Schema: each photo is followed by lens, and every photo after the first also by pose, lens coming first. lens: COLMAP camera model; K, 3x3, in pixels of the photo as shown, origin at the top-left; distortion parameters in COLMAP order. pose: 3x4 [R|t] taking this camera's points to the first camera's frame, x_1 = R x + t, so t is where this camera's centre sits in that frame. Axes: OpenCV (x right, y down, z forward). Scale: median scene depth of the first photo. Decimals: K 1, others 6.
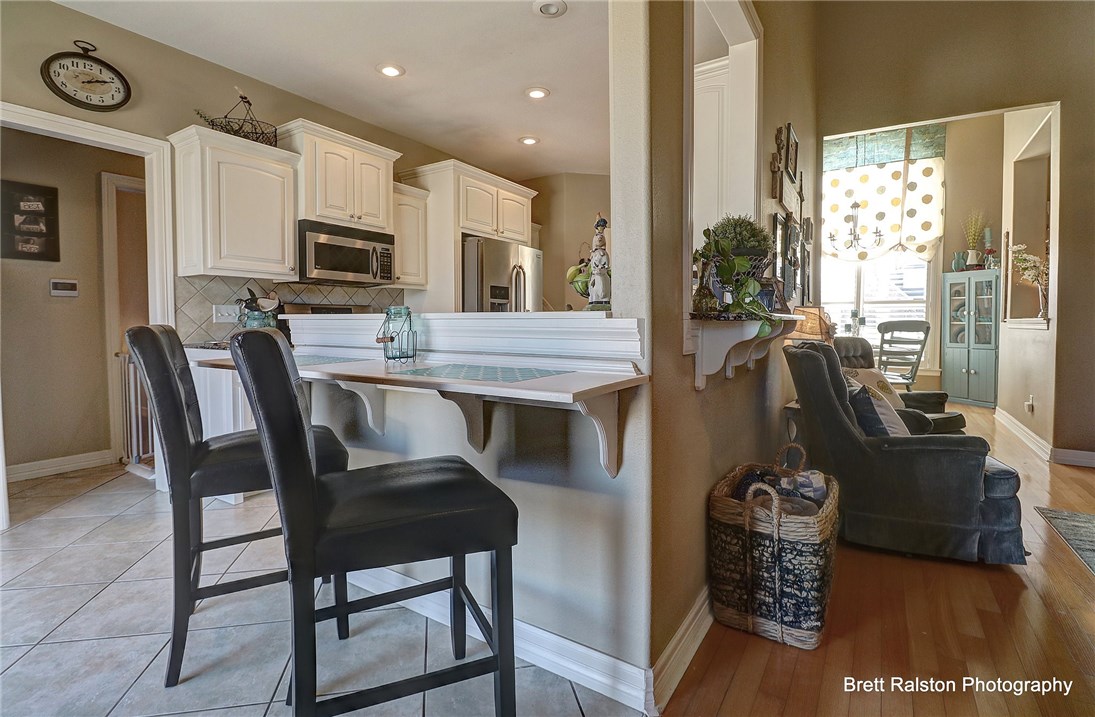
lens RADIAL K [[514.1, 0, 548.0], [0, 514.1, 340.7], [0, 0, 1]] dist [-0.025262, -0.001390]
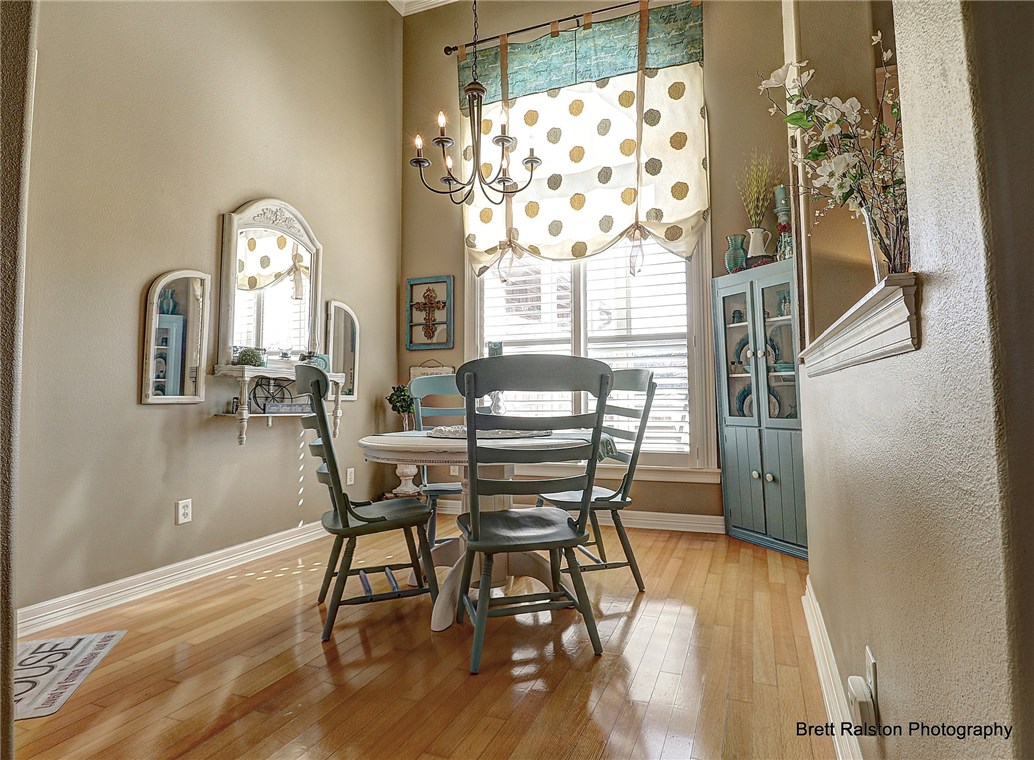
lens RADIAL K [[554.2, 0, 556.9], [0, 554.2, 356.9], [0, 0, 1]] dist [-0.006281, -0.000096]
pose [[0.971884, 0.002042, 0.235452, 0.496205], [0.023947, 0.993920, -0.107467, 0.000571], [-0.234240, 0.110084, 0.965926, 0.504108]]
